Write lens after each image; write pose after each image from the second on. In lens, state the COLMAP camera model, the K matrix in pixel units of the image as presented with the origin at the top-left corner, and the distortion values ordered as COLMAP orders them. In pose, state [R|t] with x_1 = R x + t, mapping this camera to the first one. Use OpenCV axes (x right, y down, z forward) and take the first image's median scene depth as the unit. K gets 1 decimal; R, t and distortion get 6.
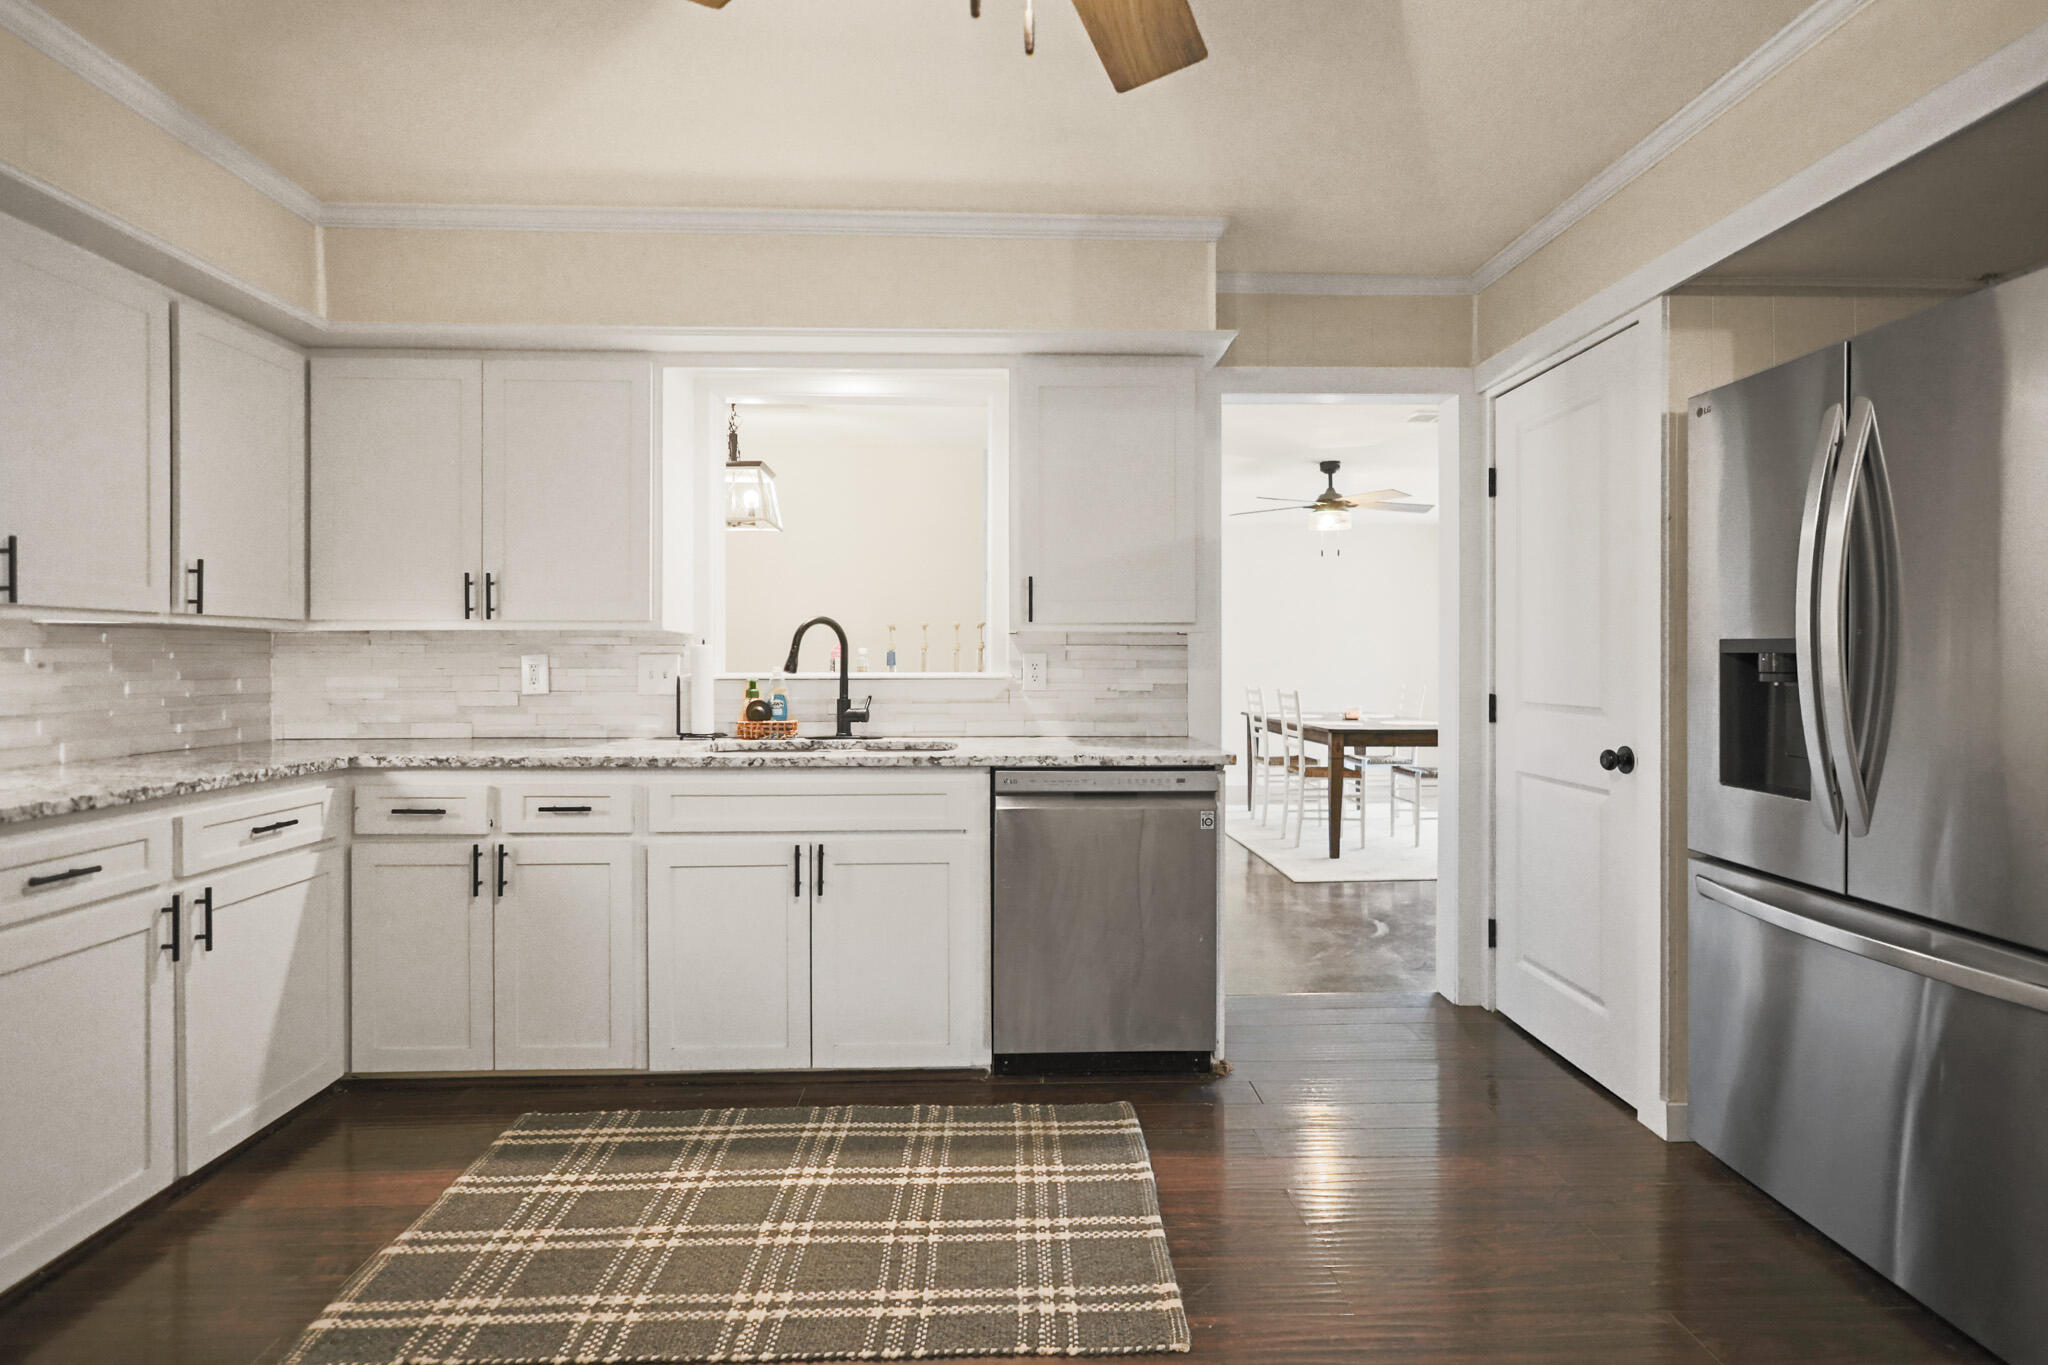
lens RADIAL K [[1010.8, 0, 1030.3], [0, 1010.8, 663.6], [0, 0, 1]] dist [-0.000450, 0.001429]
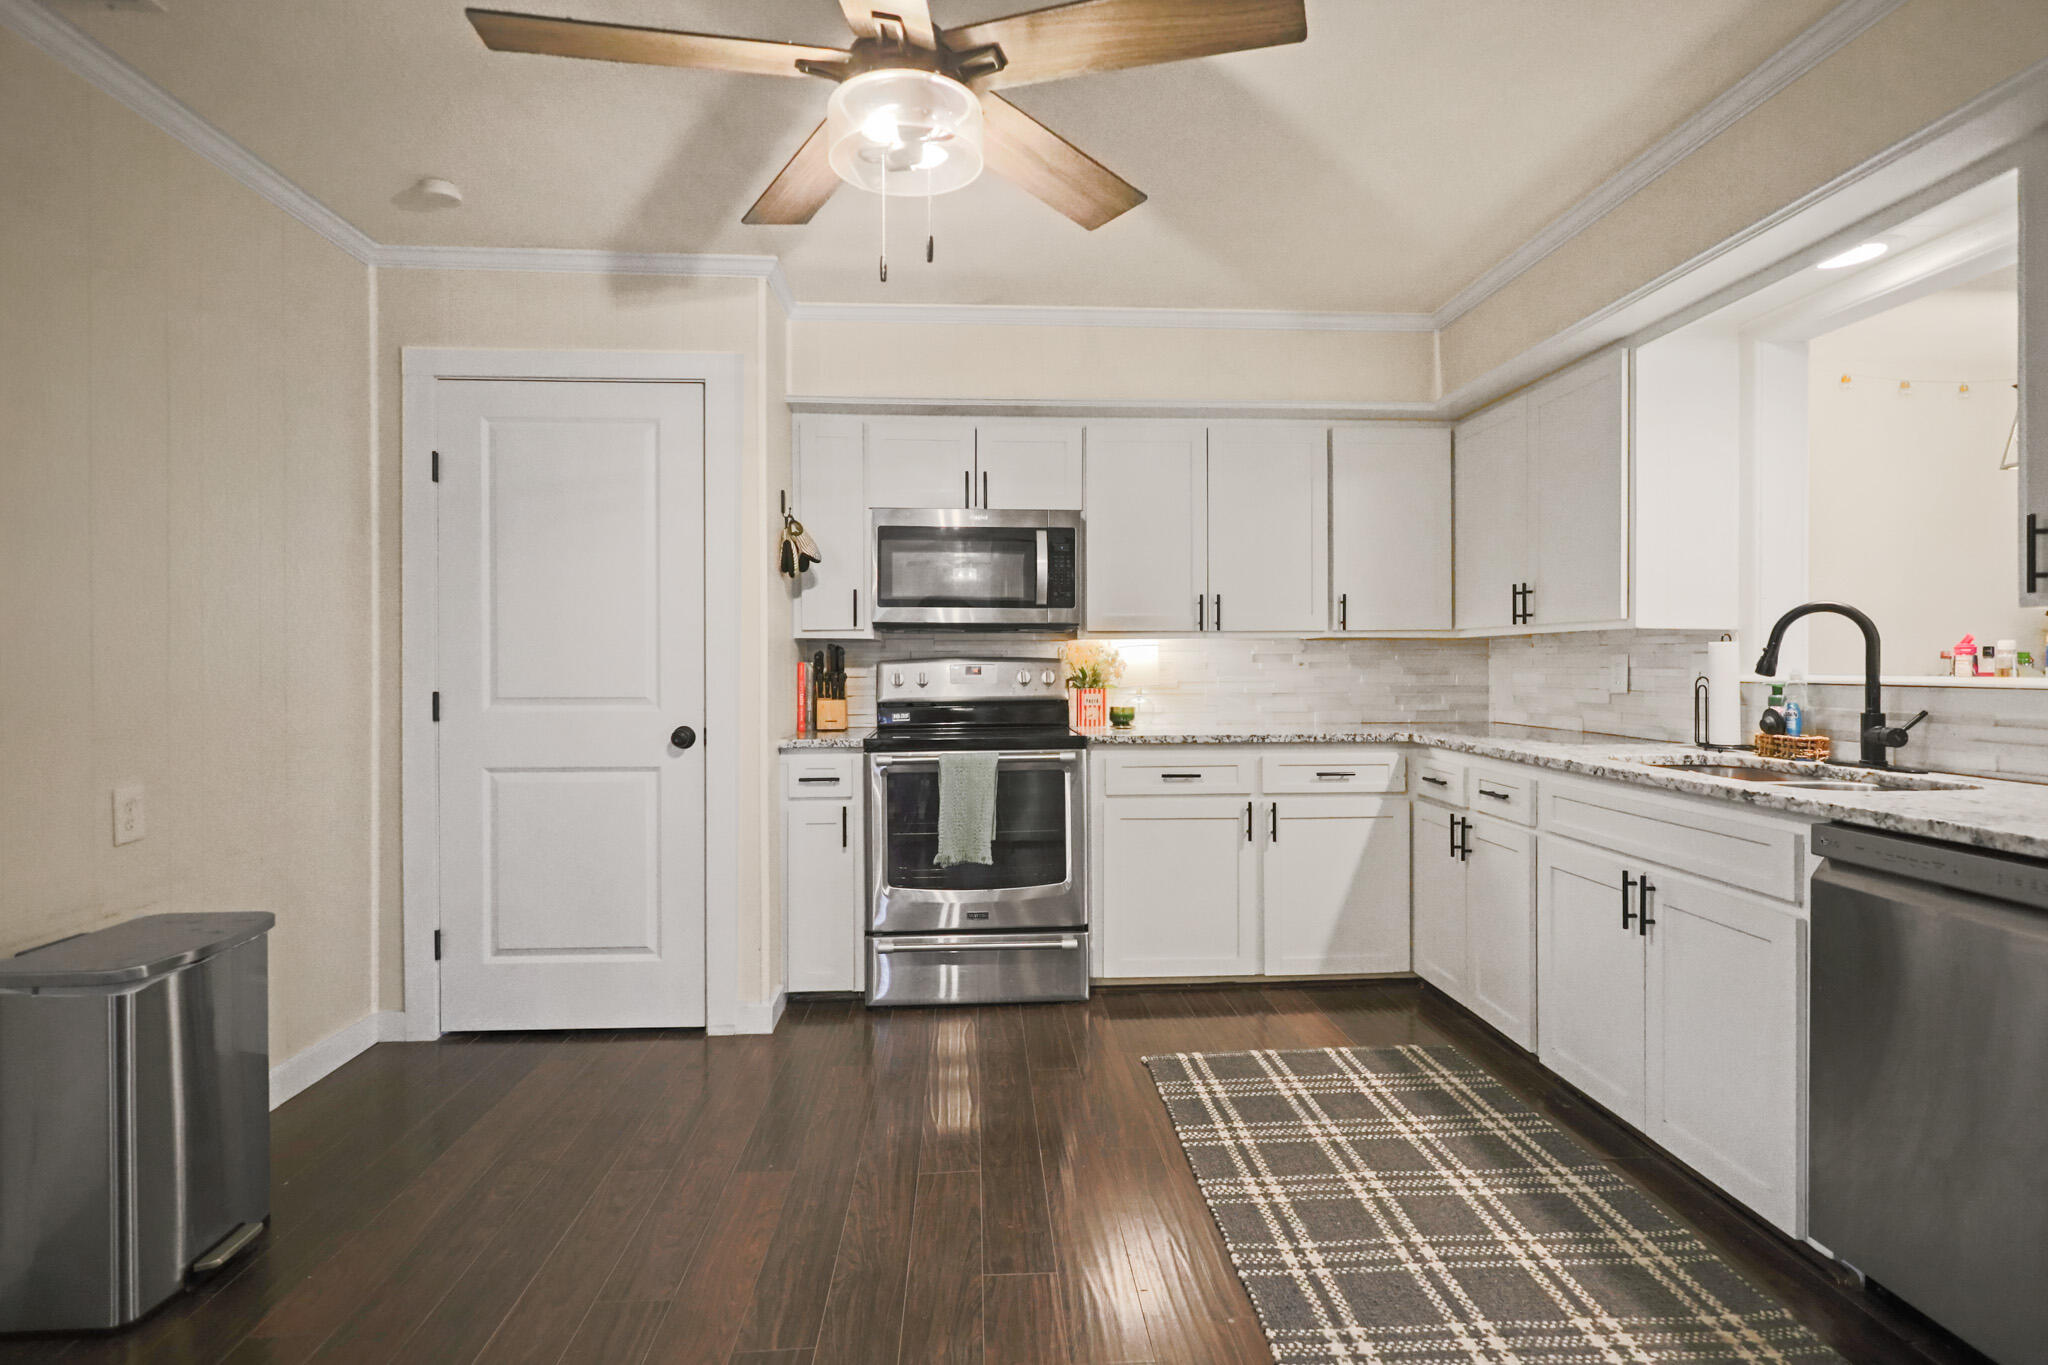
lens RADIAL K [[1010.8, 0, 1031.2], [0, 1010.8, 670.9], [0, 0, 1]] dist [-0.000450, 0.001429]
pose [[0.024794, 0.008827, -0.999654, 0.678274], [0.000337, 0.999961, 0.008838, -0.001842], [0.999693, -0.000556, 0.024790, 0.495654]]
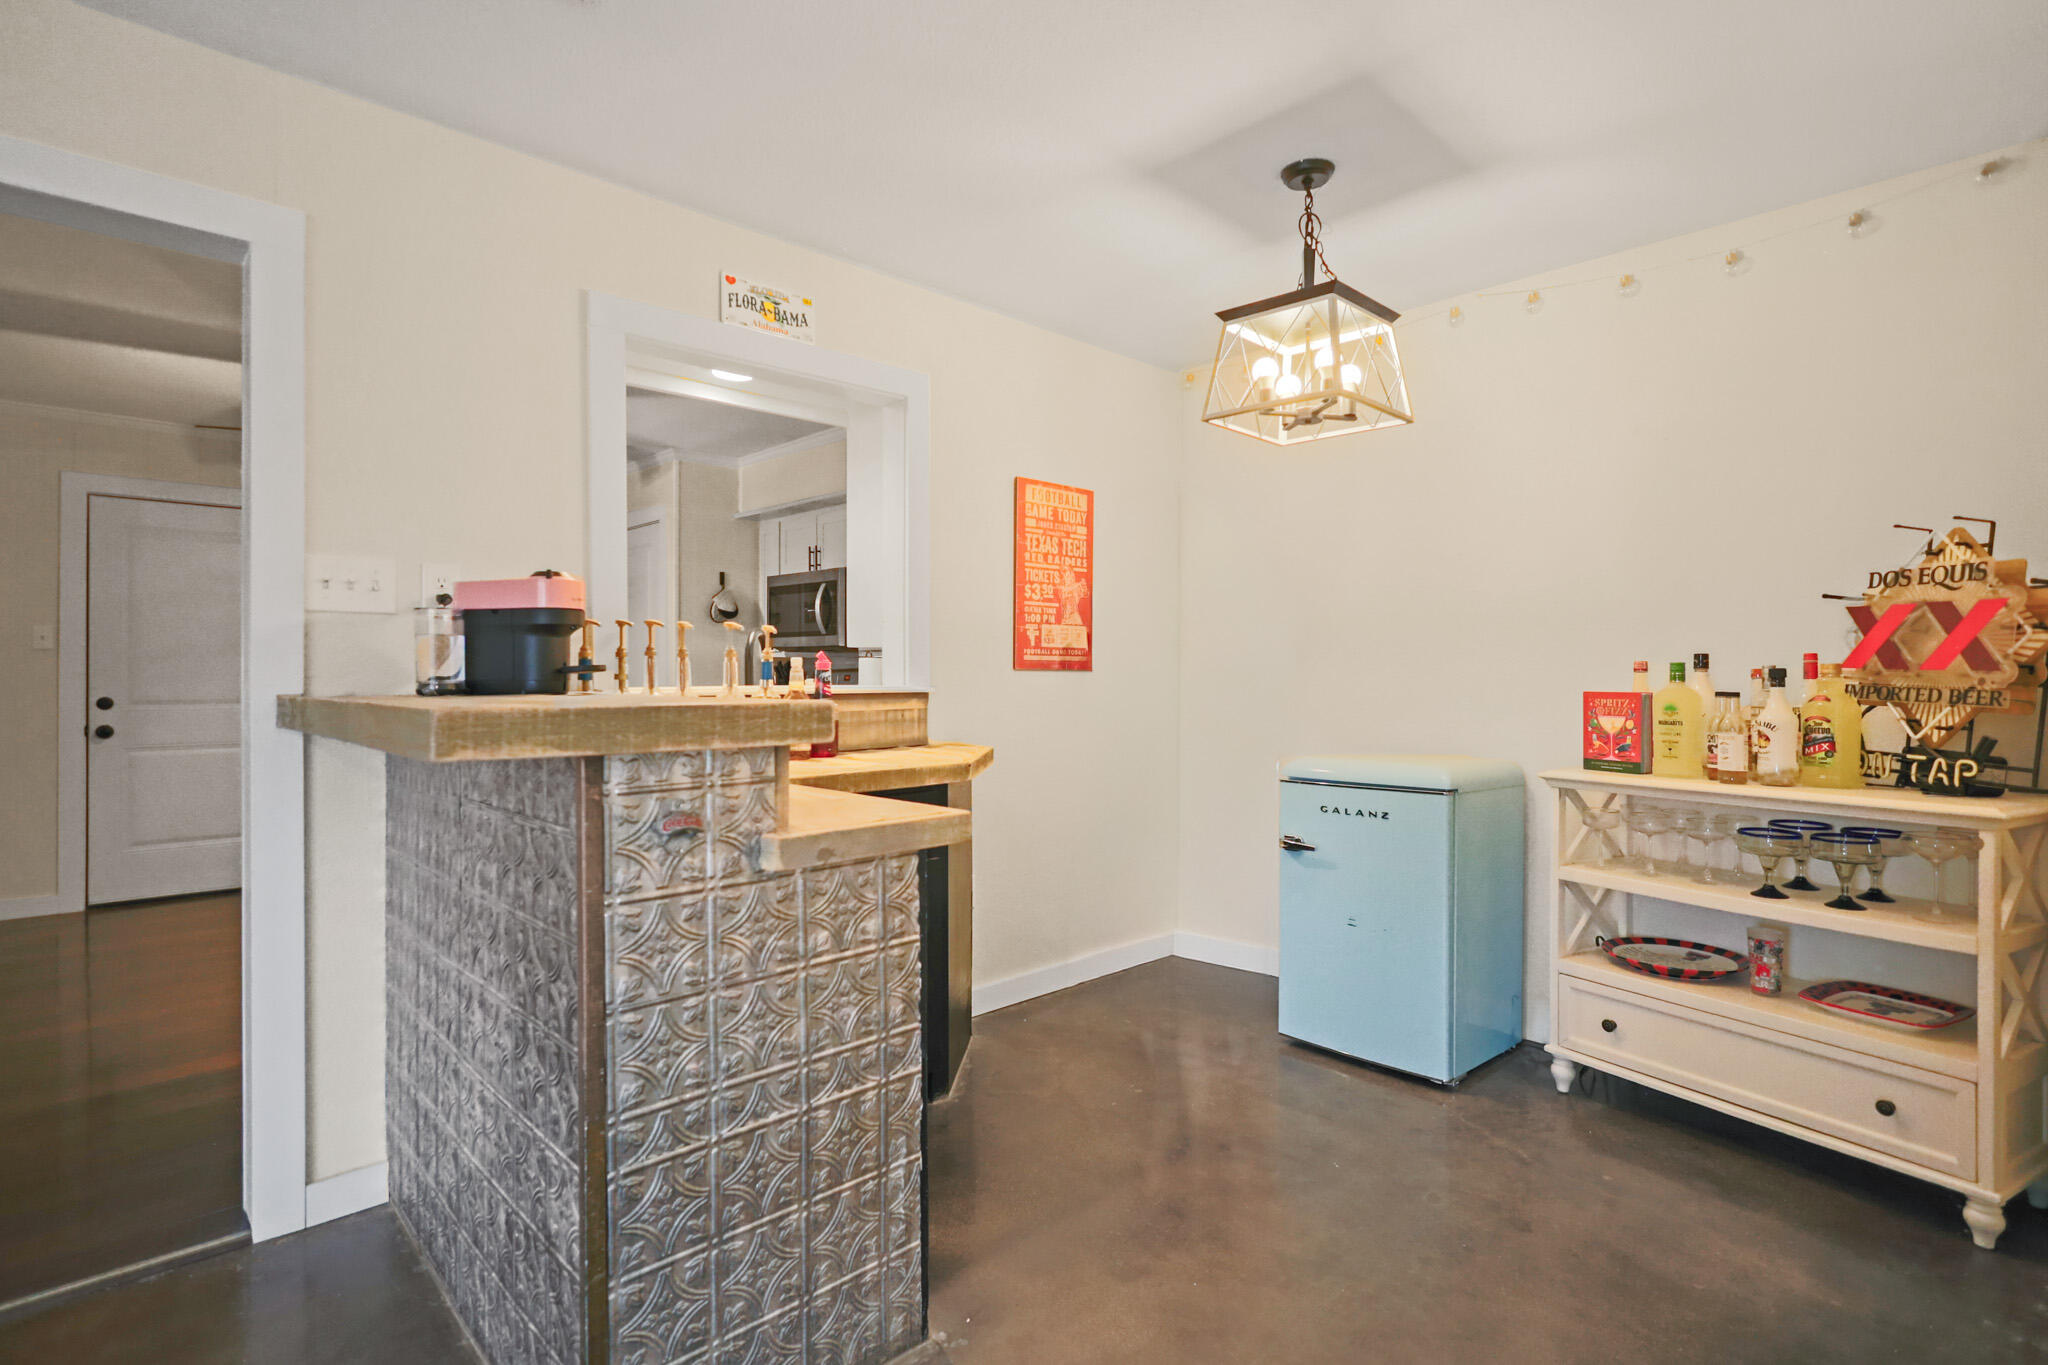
lens RADIAL K [[1010.8, 0, 1024.6], [0, 1010.8, 675.2], [0, 0, 1]] dist [-0.000450, 0.001429]
pose [[-0.745356, 0.002247, -0.666663, 0.342046], [-0.000192, 0.999994, 0.003585, -0.001507], [0.666666, 0.002800, -0.745351, 2.449370]]
